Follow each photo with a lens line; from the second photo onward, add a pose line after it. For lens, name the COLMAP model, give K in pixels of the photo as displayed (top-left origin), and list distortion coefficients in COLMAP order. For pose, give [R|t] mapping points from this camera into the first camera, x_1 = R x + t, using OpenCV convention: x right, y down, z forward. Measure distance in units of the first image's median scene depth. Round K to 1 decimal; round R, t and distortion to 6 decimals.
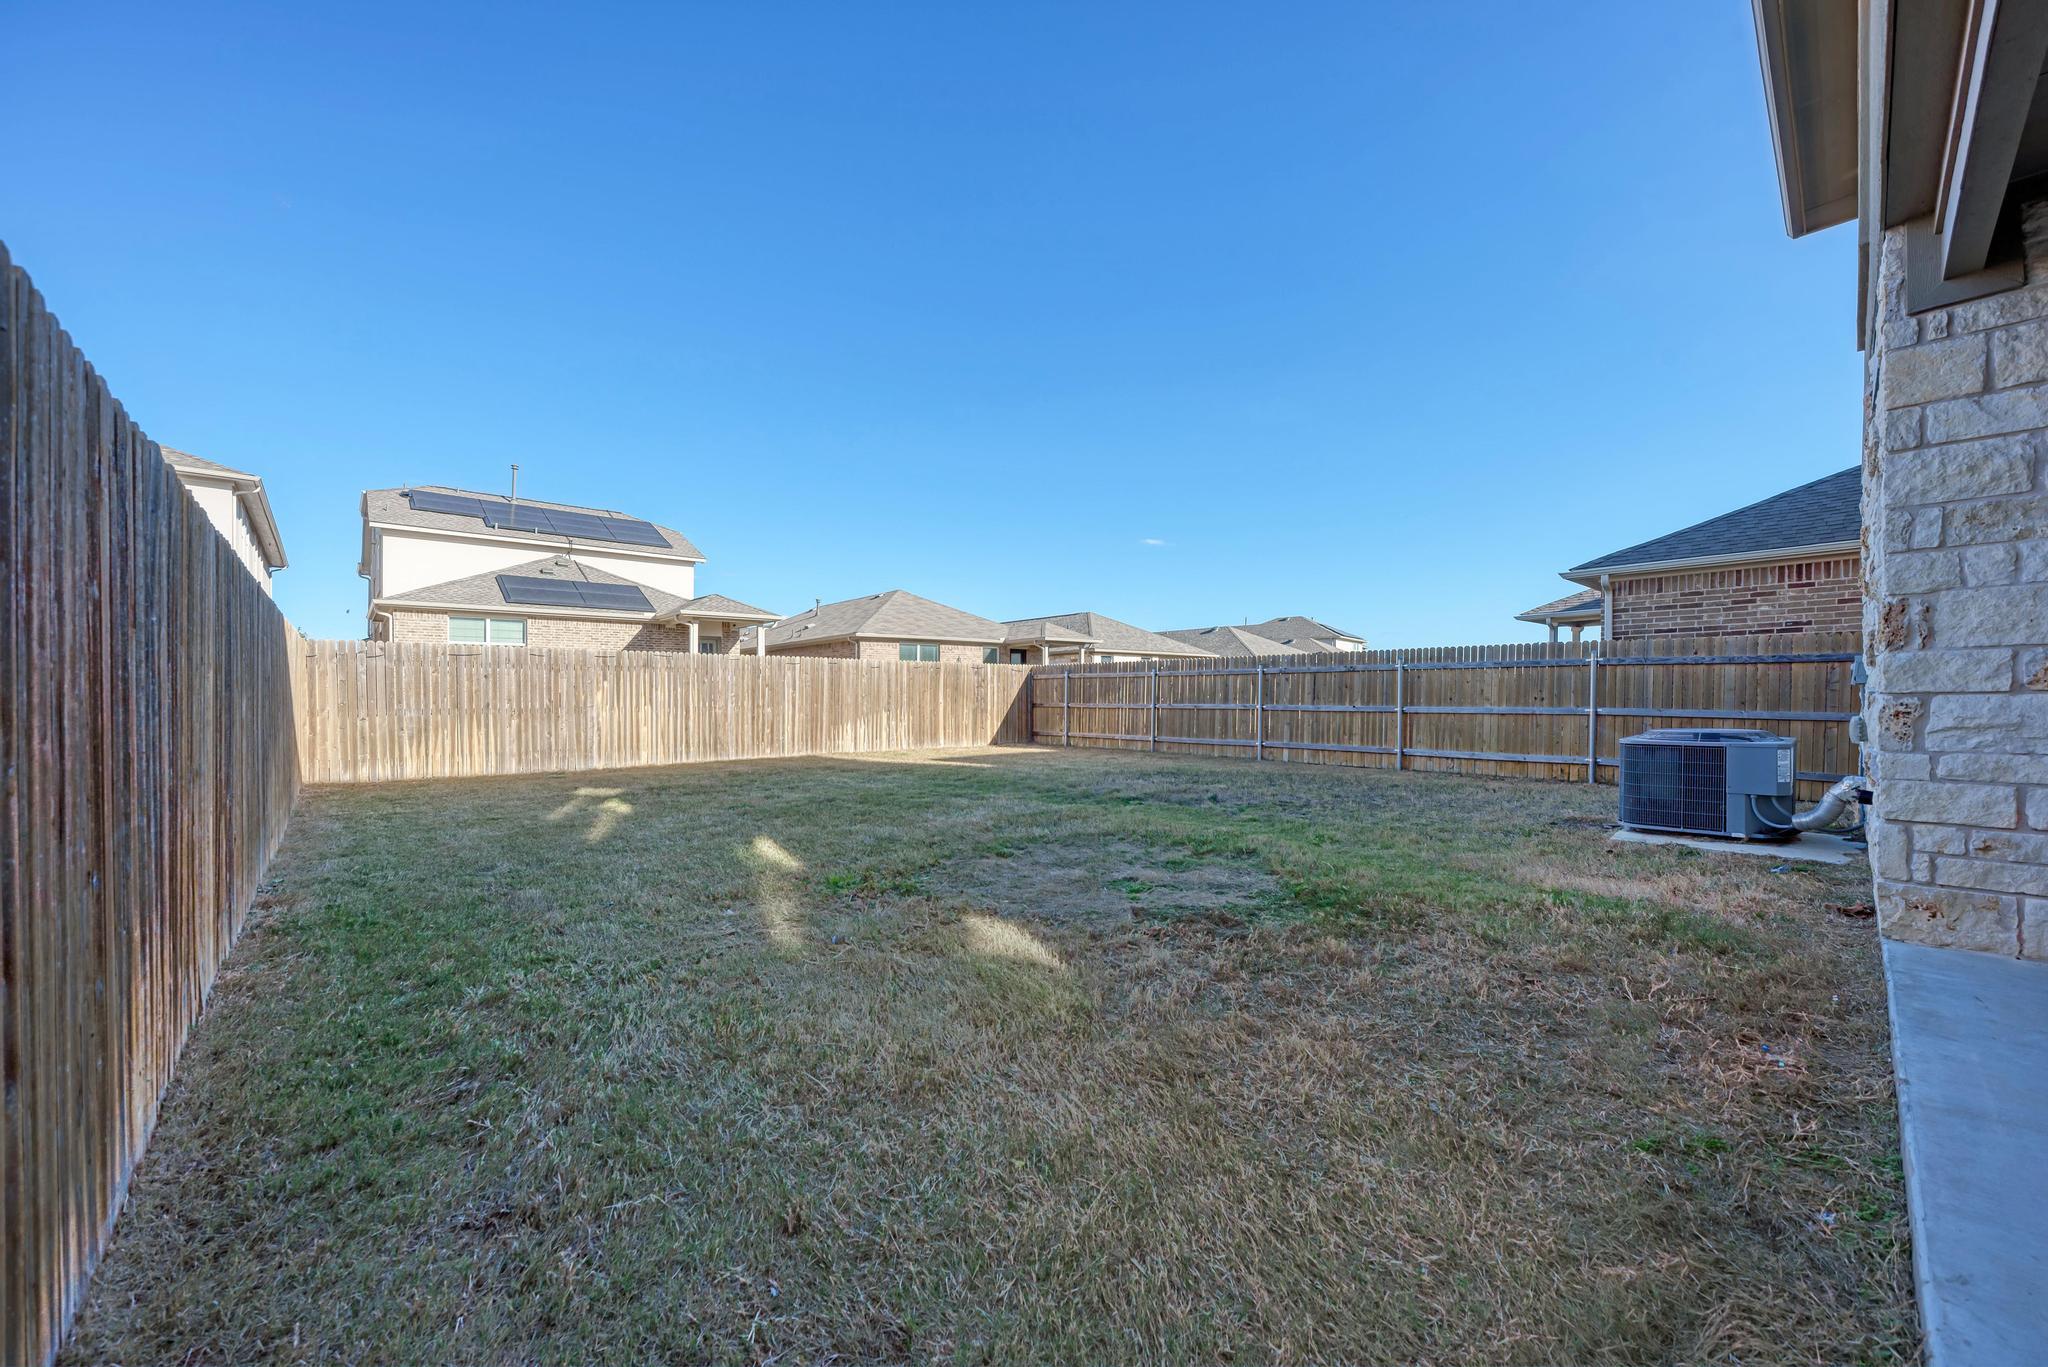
lens RADIAL K [[747.5, 0, 1021.3], [0, 747.5, 703.3], [0, 0, 1]] dist [0.003401, -0.000031]
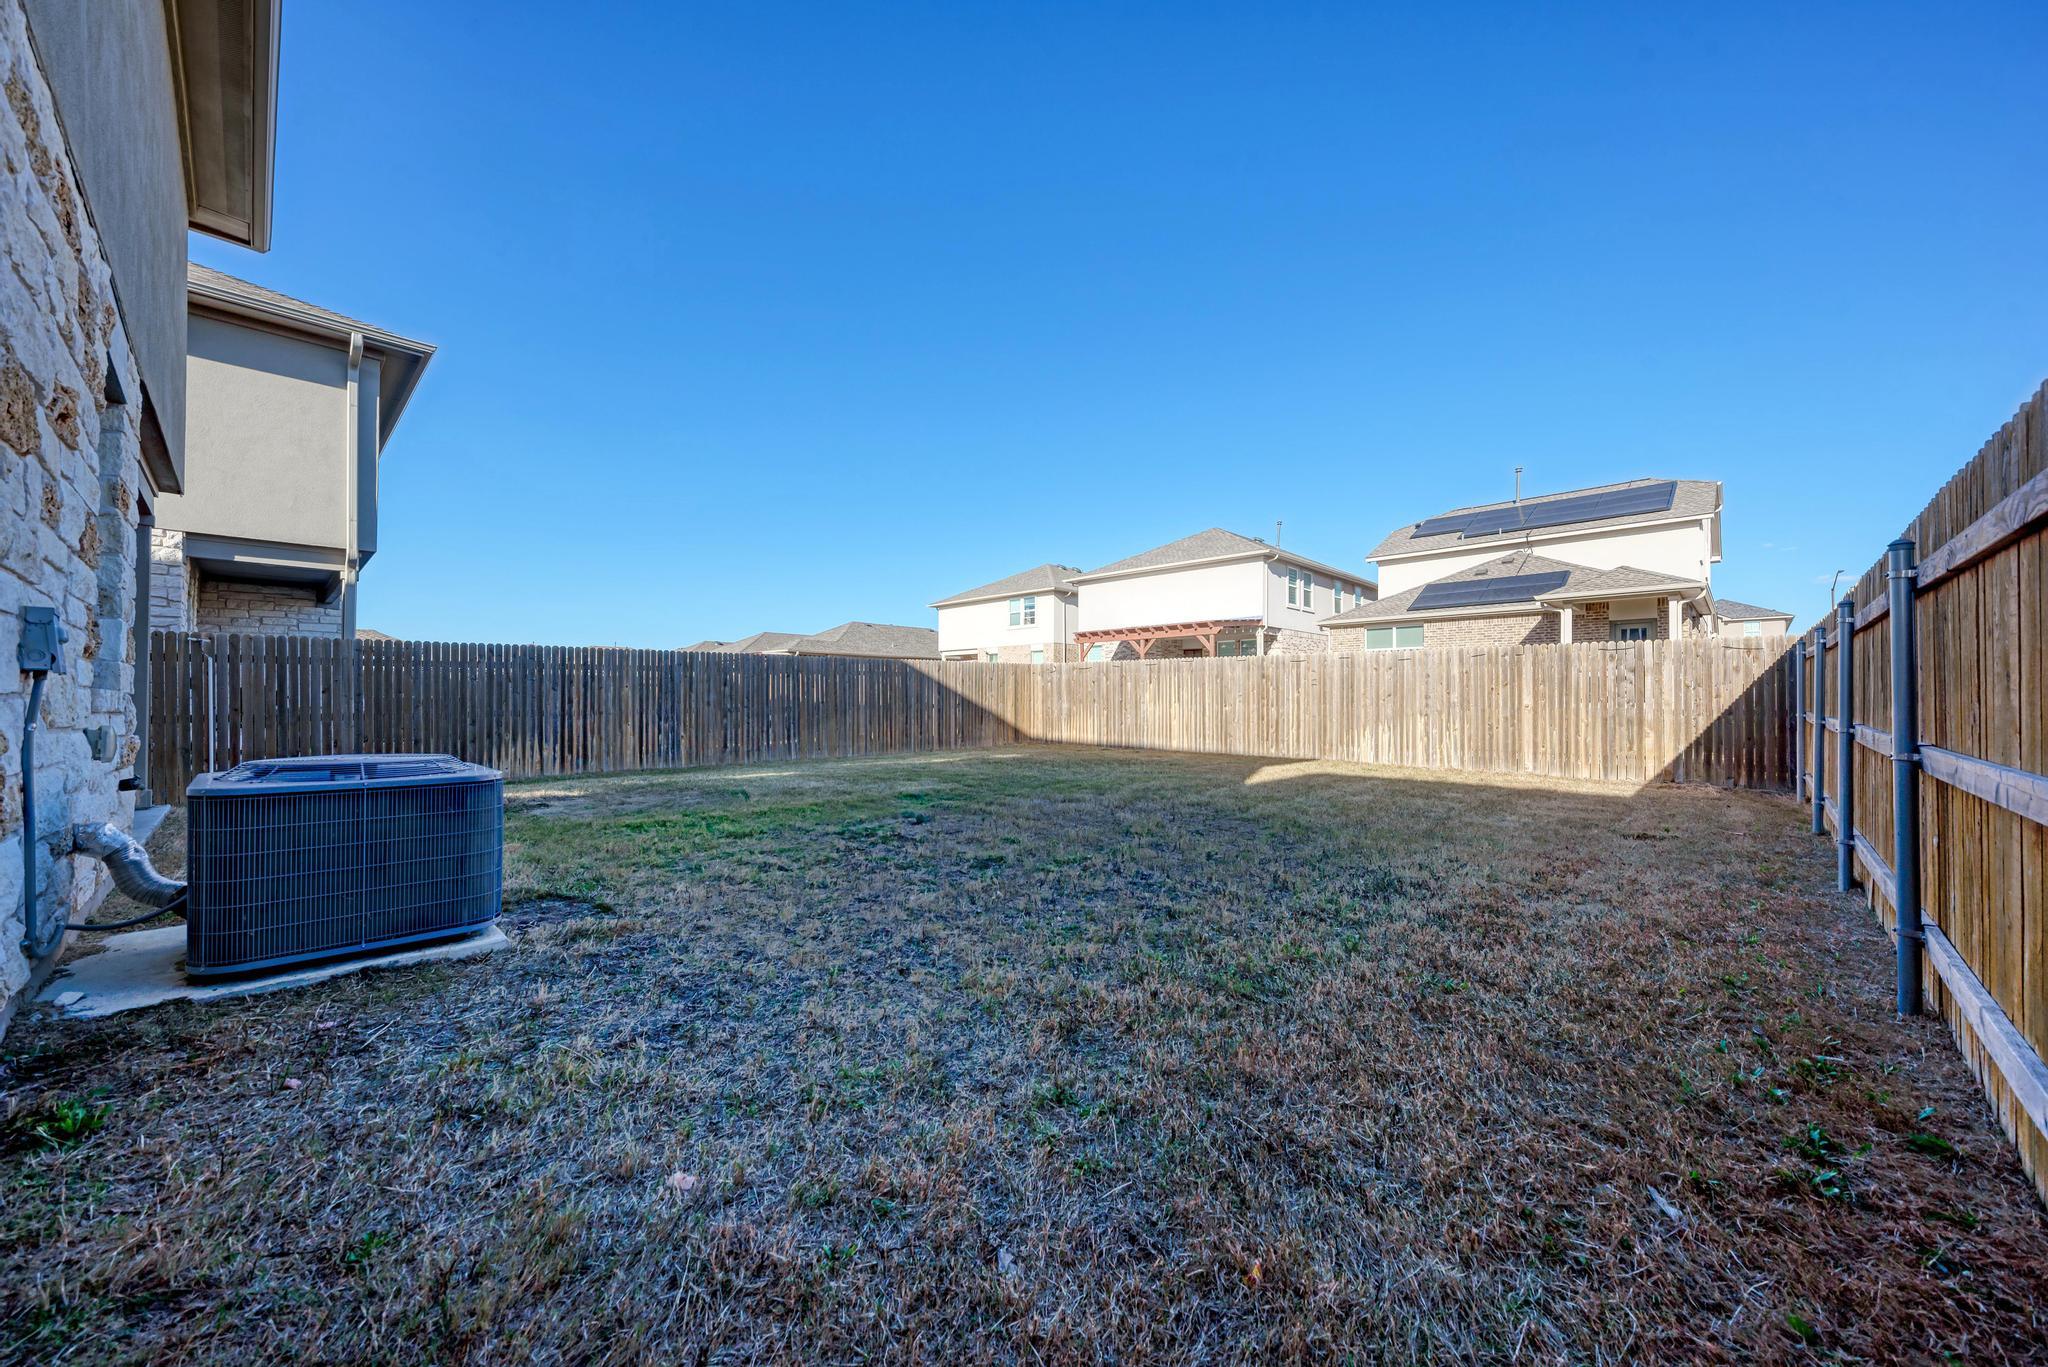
lens RADIAL K [[747.5, 0, 1031.5], [0, 747.5, 694.6], [0, 0, 1]] dist [0.003401, -0.000031]
pose [[0.068377, 0.000553, -0.997659, 0.657608], [-0.012663, 0.999920, -0.000314, -0.006406], [0.997579, 0.012655, 0.068378, 0.648216]]
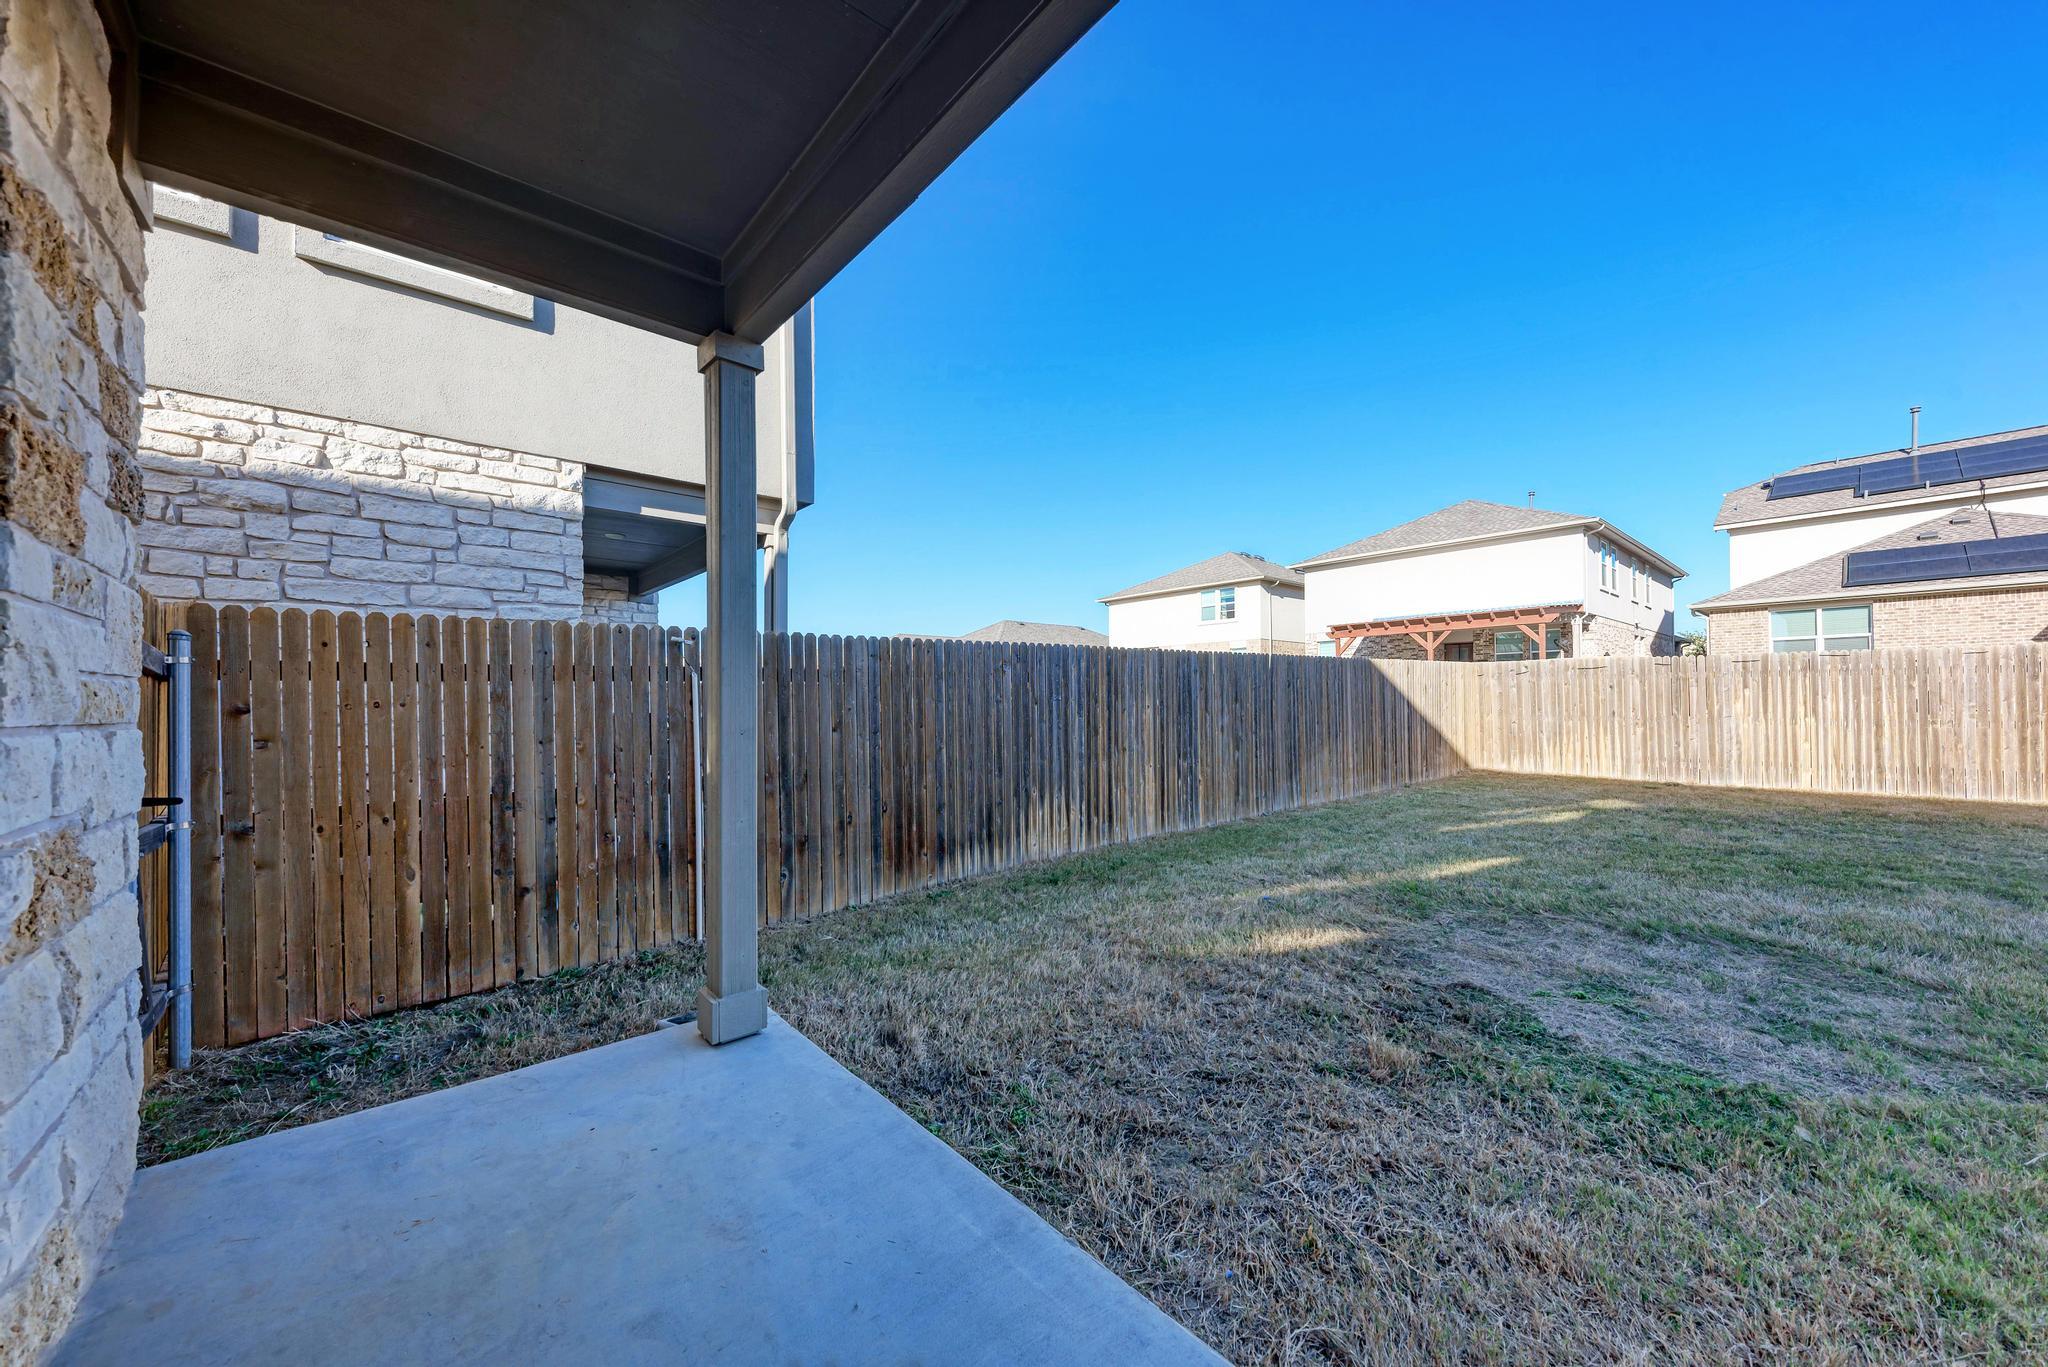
lens RADIAL K [[747.5, 0, 1029.7], [0, 747.5, 692.9], [0, 0, 1]] dist [0.003401, -0.000031]
pose [[-0.017678, -0.003203, -0.999839, 0.314953], [-0.001289, 0.999994, -0.003181, -0.018585], [0.999843, 0.001233, -0.017682, 0.154153]]
